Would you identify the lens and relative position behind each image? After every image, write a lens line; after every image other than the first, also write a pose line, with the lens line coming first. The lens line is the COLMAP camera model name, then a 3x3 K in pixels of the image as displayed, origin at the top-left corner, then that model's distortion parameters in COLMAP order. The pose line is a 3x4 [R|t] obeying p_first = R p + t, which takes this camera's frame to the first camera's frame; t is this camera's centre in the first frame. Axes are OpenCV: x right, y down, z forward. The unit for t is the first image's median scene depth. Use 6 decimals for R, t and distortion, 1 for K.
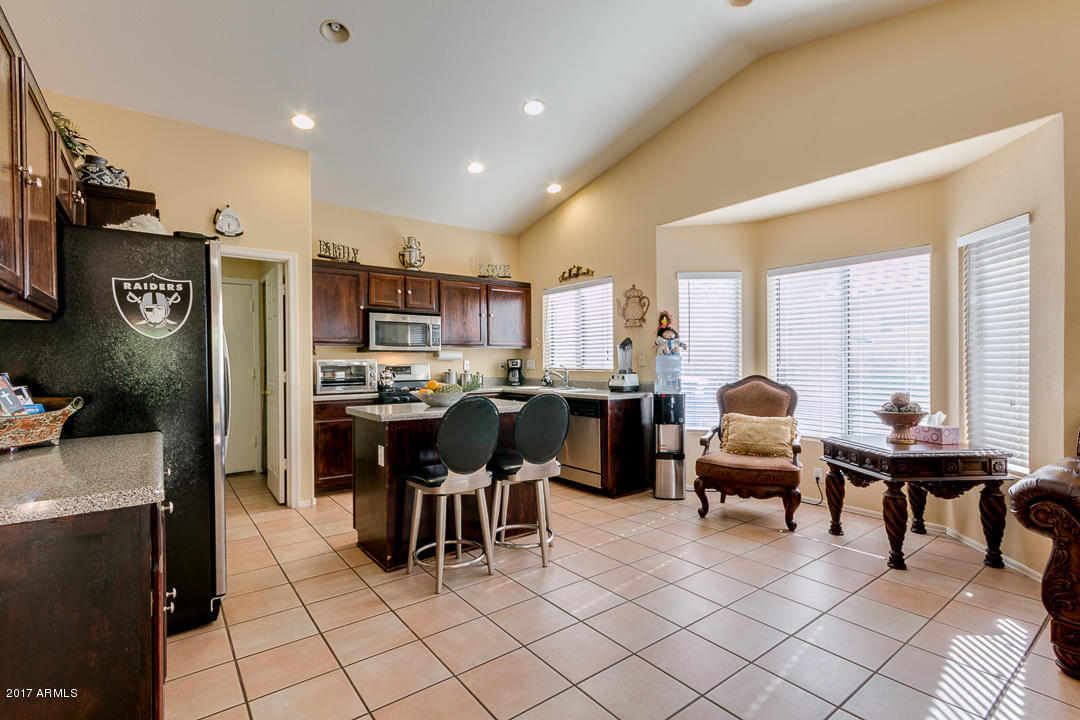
lens RADIAL K [[498.7, 0, 535.3], [0, 498.7, 361.5], [0, 0, 1]] dist [-0.000457, -0.002766]
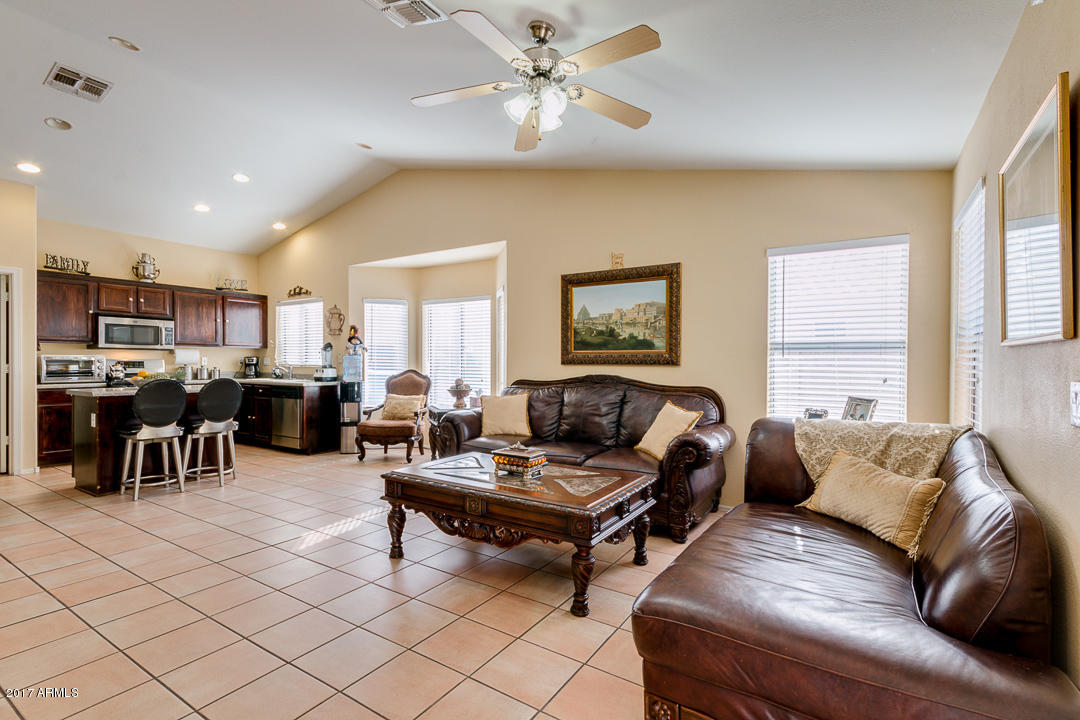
lens RADIAL K [[498.7, 0, 546.1], [0, 498.7, 363.1], [0, 0, 1]] dist [-0.000457, -0.002766]
pose [[0.932738, 0.010769, 0.360394, 0.259082], [-0.011684, 0.999932, 0.000360, 0.002220], [-0.360366, -0.004547, 0.932800, -0.544105]]
